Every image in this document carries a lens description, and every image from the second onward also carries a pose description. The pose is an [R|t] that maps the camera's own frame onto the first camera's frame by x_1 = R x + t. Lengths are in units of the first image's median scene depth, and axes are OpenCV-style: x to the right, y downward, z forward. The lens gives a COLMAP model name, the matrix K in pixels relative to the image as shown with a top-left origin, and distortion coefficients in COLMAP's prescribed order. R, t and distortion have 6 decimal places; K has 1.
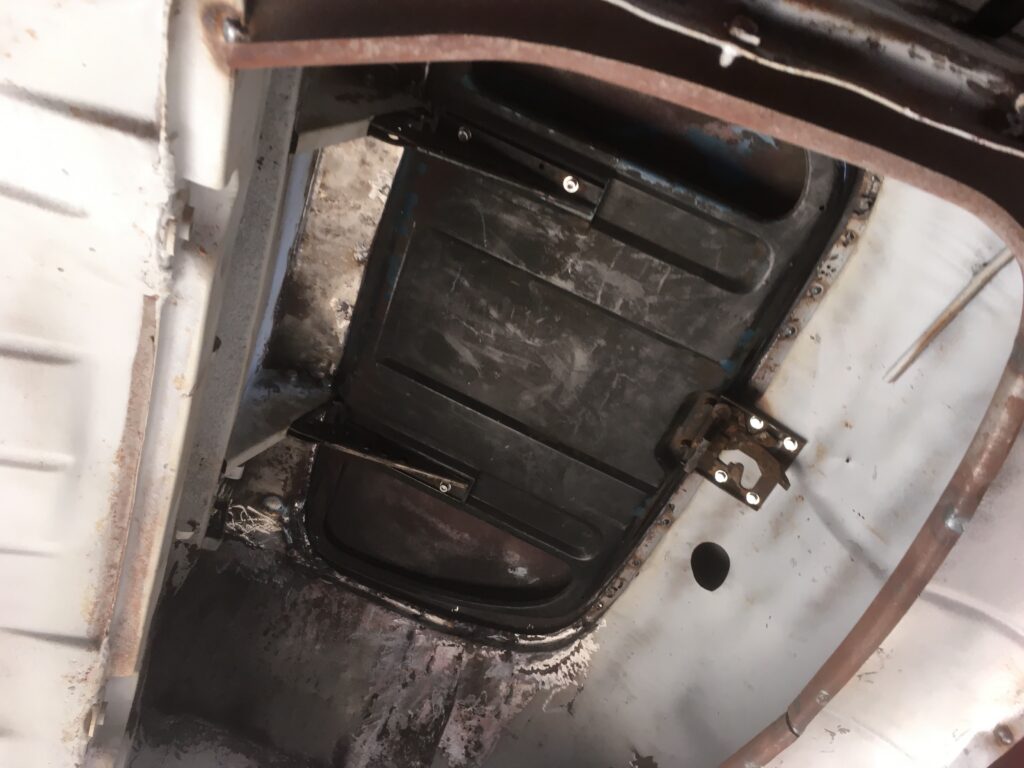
lens RADIAL K [[870.6, 0, 527.0], [0, 870.6, 366.7], [0, 0, 1]] dist [0.057696, -0.080539]
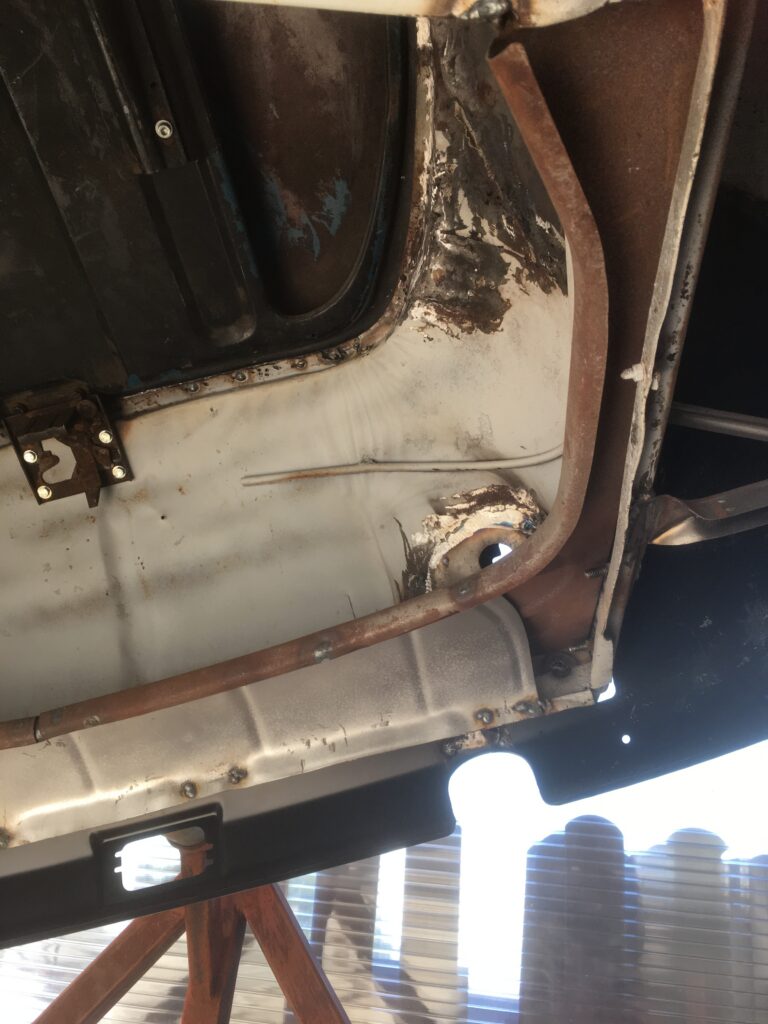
lens RADIAL K [[870.6, 0, 380.7], [0, 870.6, 509.5], [0, 0, 1]] dist [0.057696, -0.080539]
pose [[0.464256, 0.452043, 0.761658, -0.285898], [-0.587488, 0.800711, -0.117127, 0.058345], [-0.662815, -0.393088, 0.637305, 0.123494]]
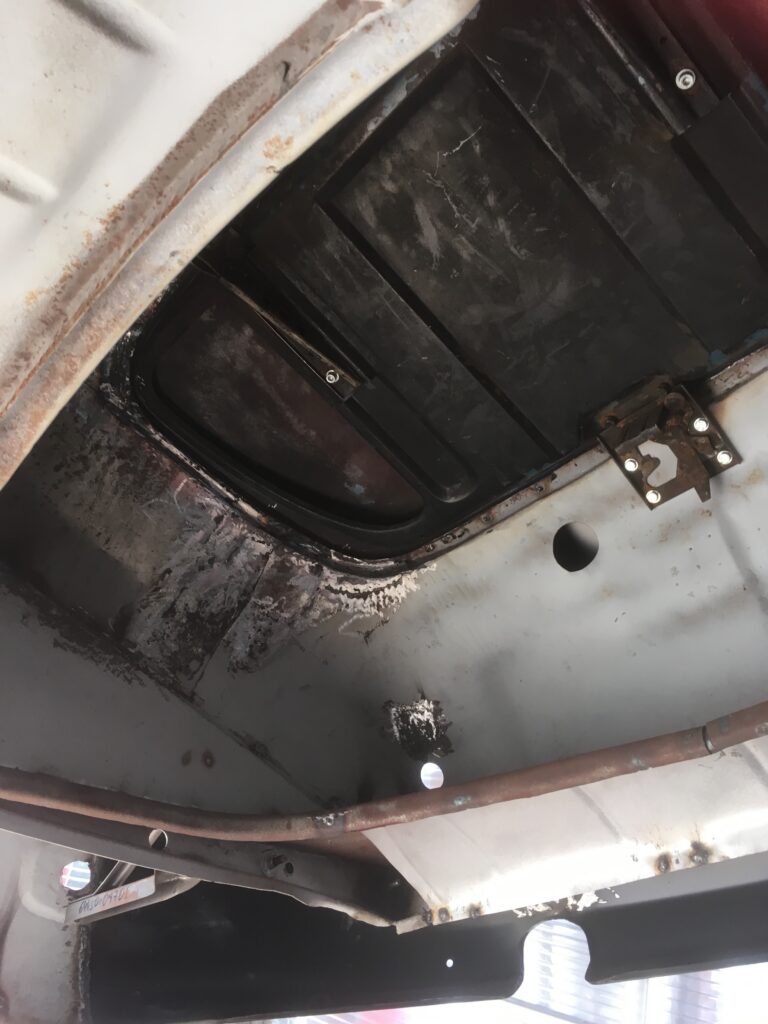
lens RADIAL K [[870.6, 0, 376.7], [0, 870.6, 512.5], [0, 0, 1]] dist [0.057696, -0.080539]
pose [[0.918902, 0.281269, 0.276600, -0.263241], [-0.344041, 0.914464, 0.213051, 0.064357], [-0.193016, -0.290934, 0.937071, 0.157375]]
